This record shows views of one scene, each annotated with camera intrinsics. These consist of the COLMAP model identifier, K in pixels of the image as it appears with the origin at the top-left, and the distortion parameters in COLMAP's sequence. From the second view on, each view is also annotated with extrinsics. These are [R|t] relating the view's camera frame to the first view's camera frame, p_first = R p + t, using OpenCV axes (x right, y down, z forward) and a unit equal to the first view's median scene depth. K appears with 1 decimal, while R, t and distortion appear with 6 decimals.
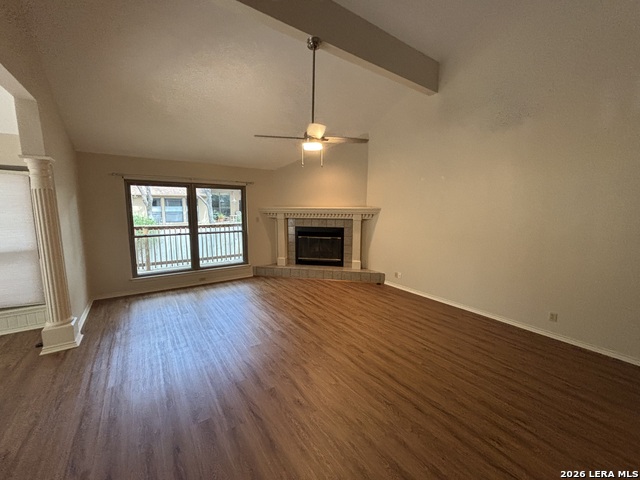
lens RADIAL K [[259.4, 0, 319.6], [0, 259.4, 239.4], [0, 0, 1]] dist [-0.000772, 0.001109]
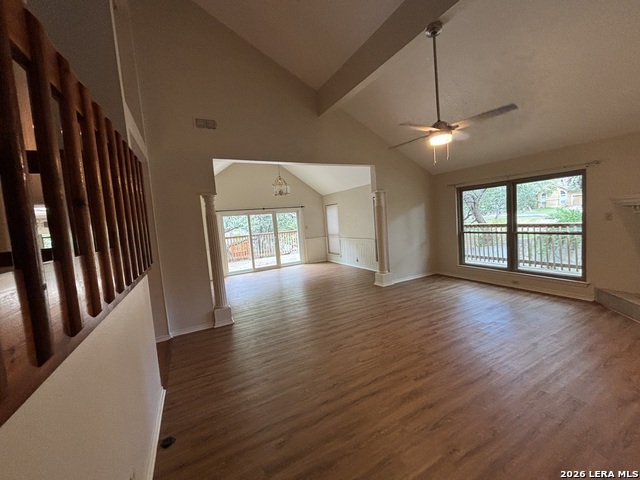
lens RADIAL K [[259.4, 0, 317.7], [0, 259.4, 240.2], [0, 0, 1]] dist [-0.000772, 0.001109]
pose [[-0.141725, 0.083629, -0.986367, 0.555610], [-0.054057, 0.994284, 0.092067, -0.044209], [0.988429, 0.066368, -0.136395, 0.423912]]
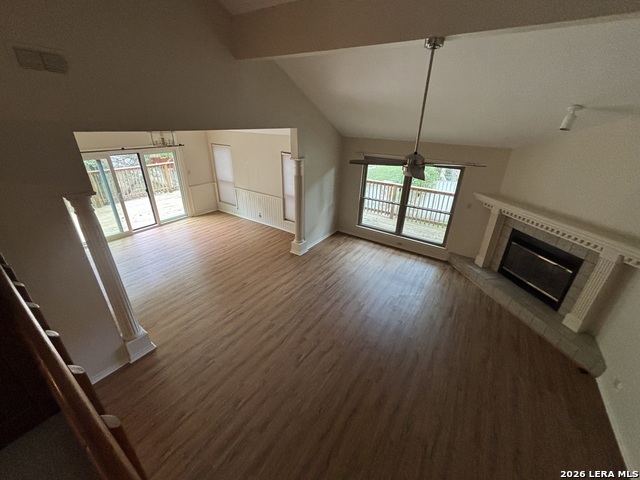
lens RADIAL K [[259.4, 0, 318.0], [0, 259.4, 238.9], [0, 0, 1]] dist [-0.000772, 0.001109]
pose [[0.354121, 0.395392, -0.847504, 0.411996], [-0.143304, 0.918468, 0.368620, -0.252284], [0.924155, -0.009085, 0.381910, 0.207856]]
